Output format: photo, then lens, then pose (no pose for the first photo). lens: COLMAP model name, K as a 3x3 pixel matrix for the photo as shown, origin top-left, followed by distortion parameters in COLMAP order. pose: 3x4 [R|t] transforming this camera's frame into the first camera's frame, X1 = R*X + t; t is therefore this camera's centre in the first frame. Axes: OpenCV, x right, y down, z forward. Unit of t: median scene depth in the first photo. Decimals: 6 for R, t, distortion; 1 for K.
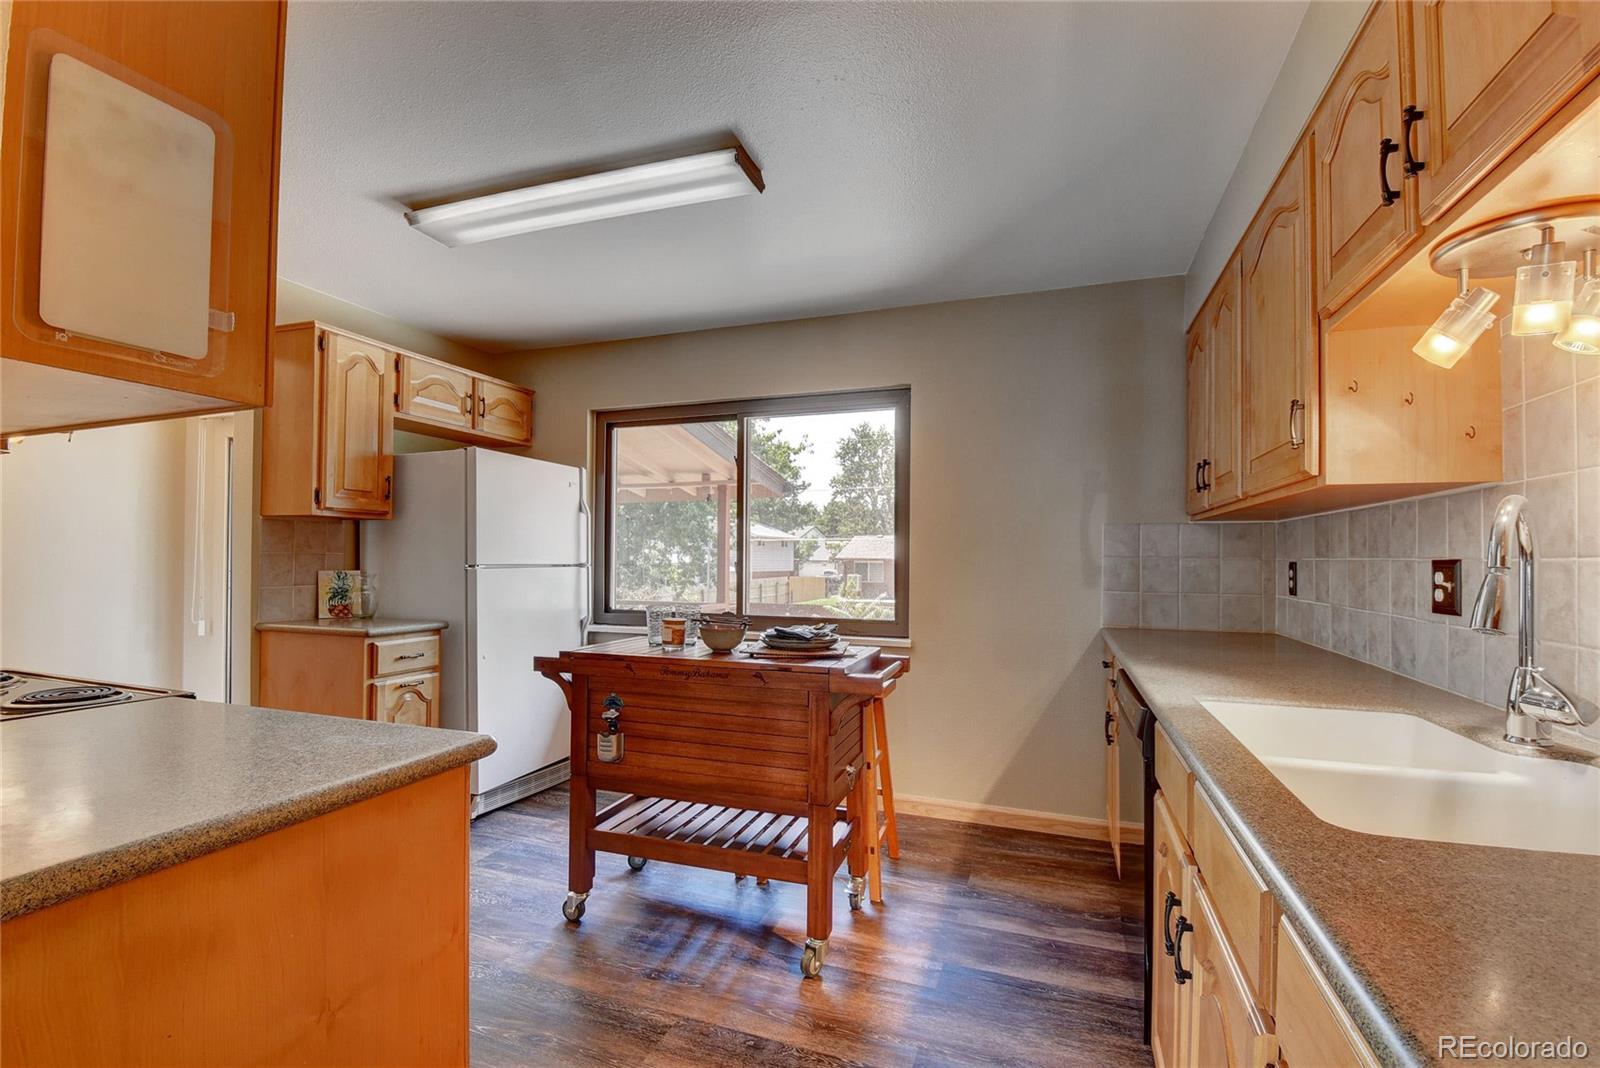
lens RADIAL K [[704.6, 0, 797.9], [0, 704.6, 549.0], [0, 0, 1]] dist [0.011916, -0.022786]
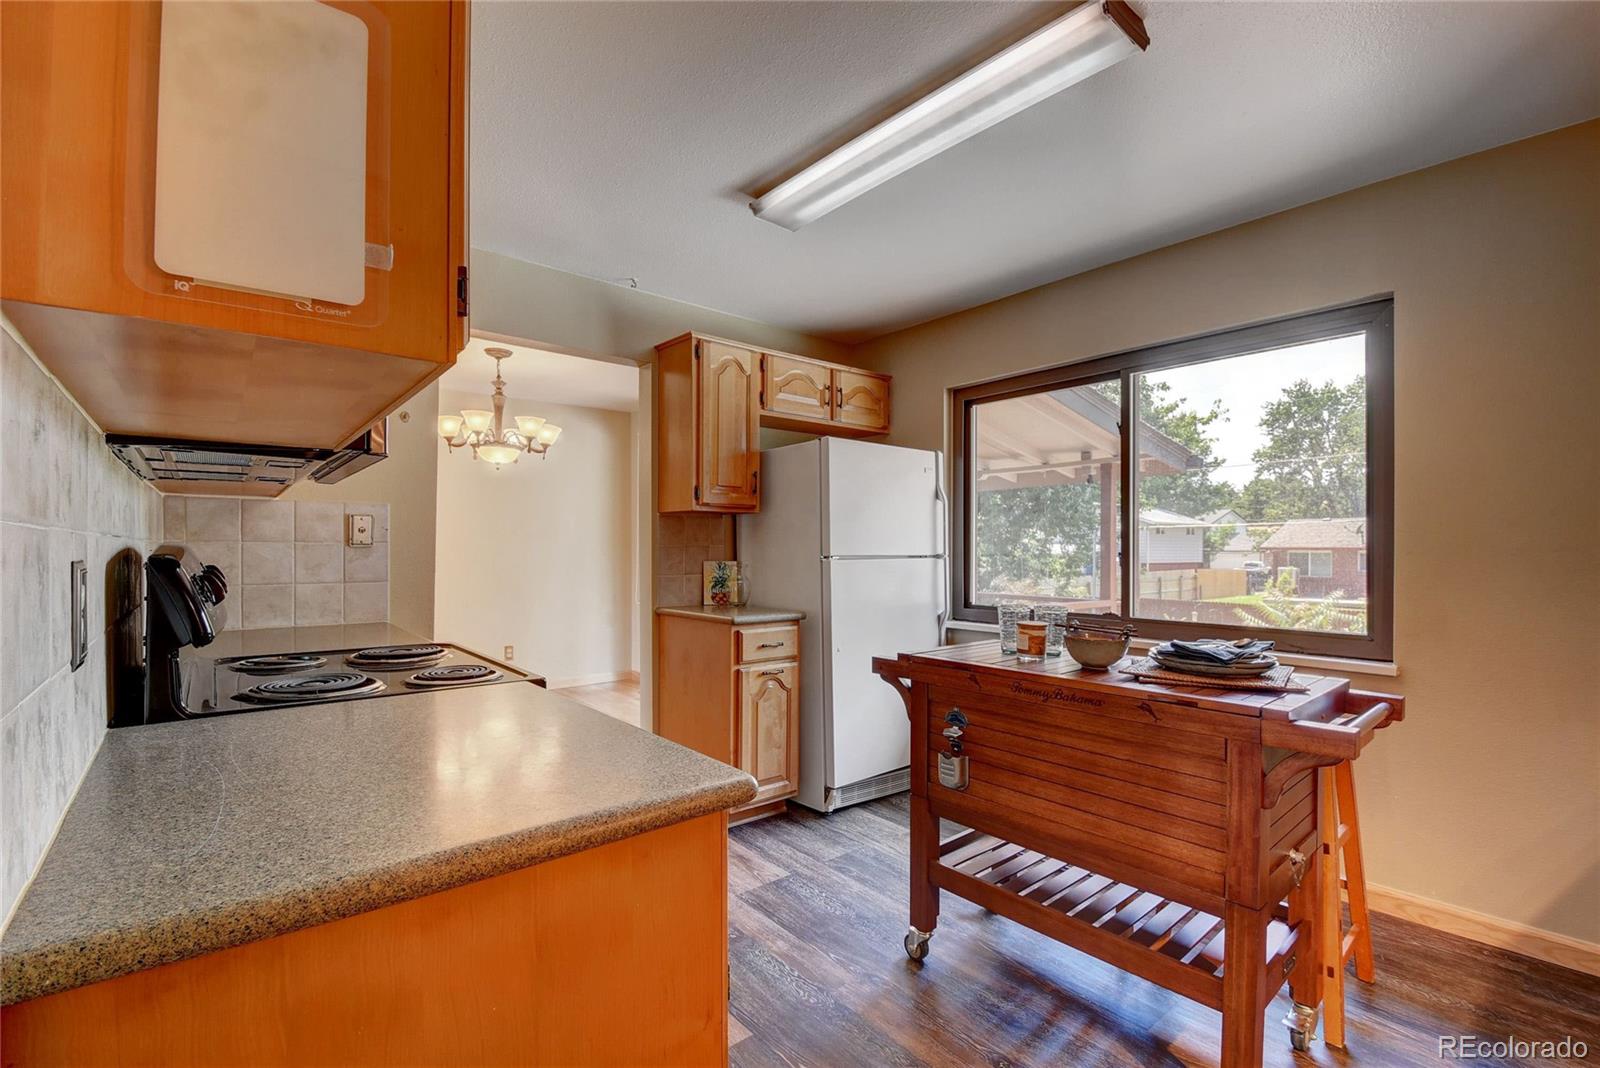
lens RADIAL K [[704.6, 0, 797.9], [0, 704.6, 549.0], [0, 0, 1]] dist [0.011916, -0.022786]
pose [[0.864170, -0.005372, -0.503171, 0.000993], [0.011943, 0.999880, 0.009836, 0.002731], [0.503058, -0.014509, 0.864131, 0.139576]]
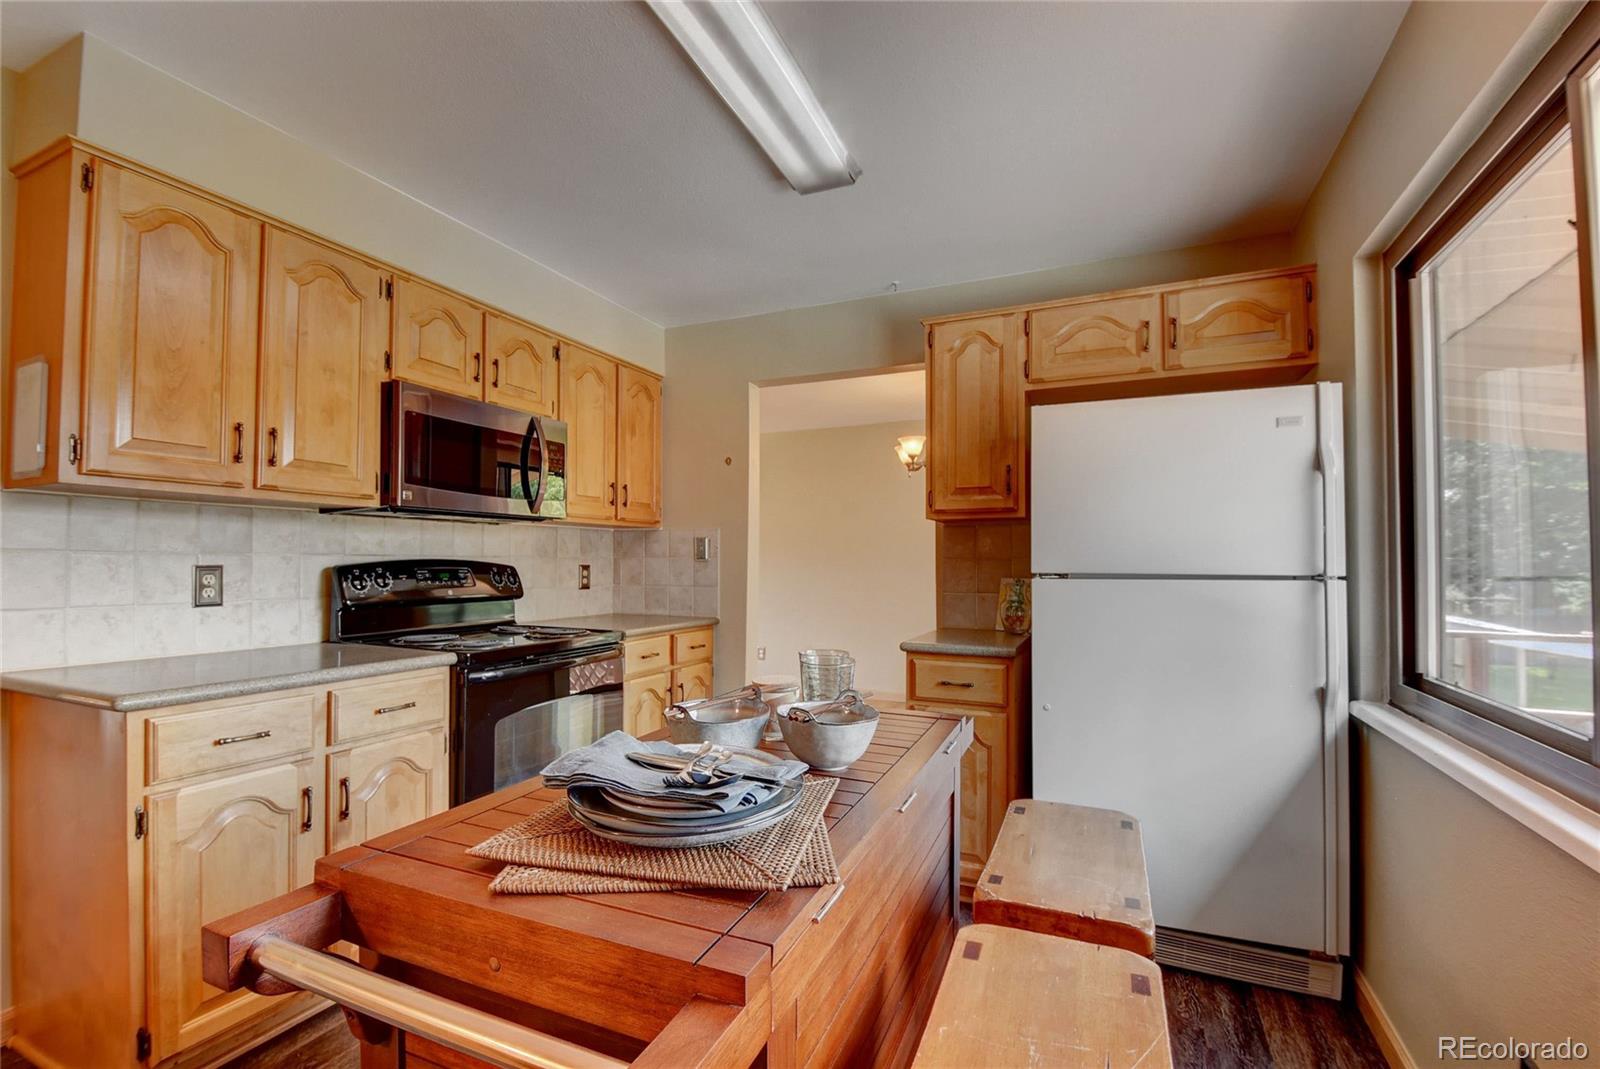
lens RADIAL K [[704.6, 0, 797.9], [0, 704.6, 549.5], [0, 0, 1]] dist [0.011916, -0.022786]
pose [[-0.070831, -0.024408, -0.997190, 0.289711], [0.011109, 0.999619, -0.025257, 0.015695], [0.997426, -0.012867, -0.070533, 0.905149]]
